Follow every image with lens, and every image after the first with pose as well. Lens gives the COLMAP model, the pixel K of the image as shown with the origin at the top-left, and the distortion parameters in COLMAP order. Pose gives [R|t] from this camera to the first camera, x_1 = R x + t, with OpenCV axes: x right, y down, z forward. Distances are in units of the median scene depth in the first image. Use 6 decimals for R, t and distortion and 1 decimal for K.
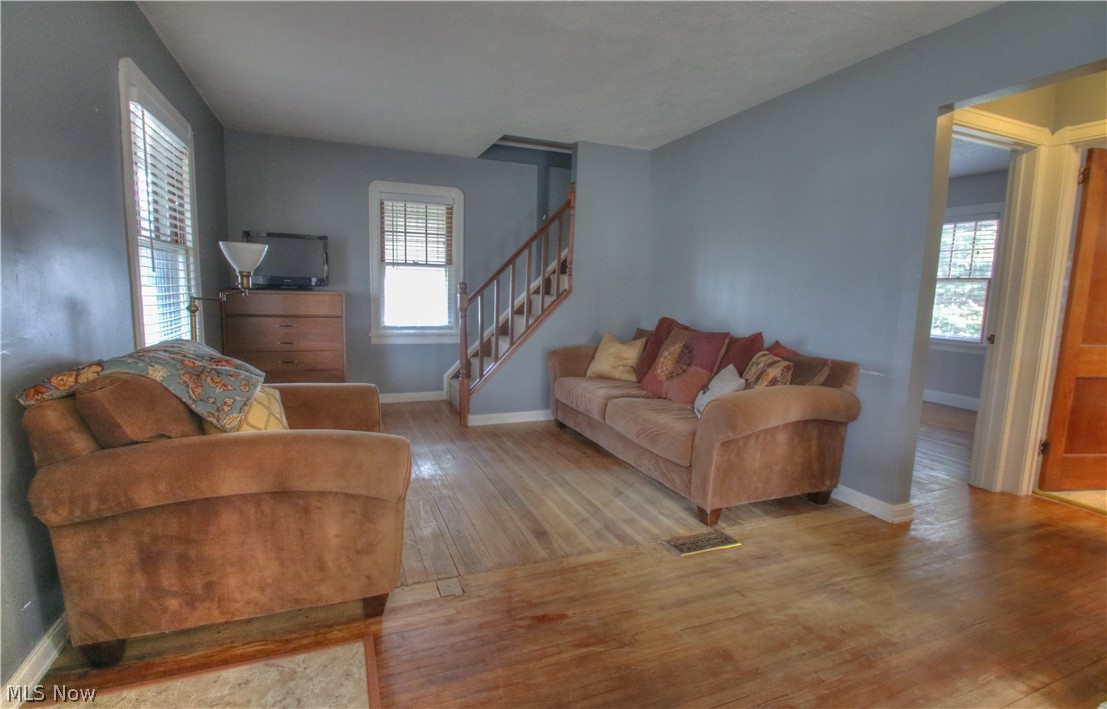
lens RADIAL K [[515.5, 0, 542.1], [0, 515.5, 355.2], [0, 0, 1]] dist [-0.004711, -0.001039]
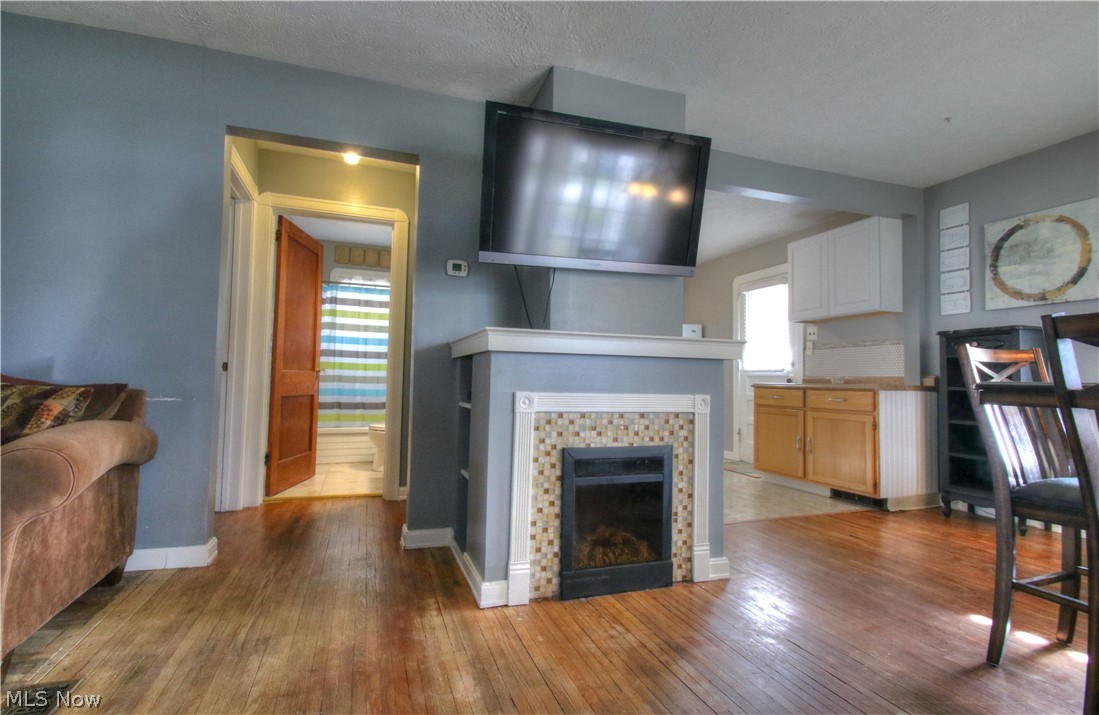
lens RADIAL K [[511.8, 0, 541.8], [0, 511.8, 353.8], [0, 0, 1]] dist [-0.004711, -0.001039]
pose [[0.056700, 0.026703, 0.998034, -0.169957], [0.103008, 0.994151, -0.032452, 0.053726], [-0.993063, 0.104646, 0.053617, 0.349601]]
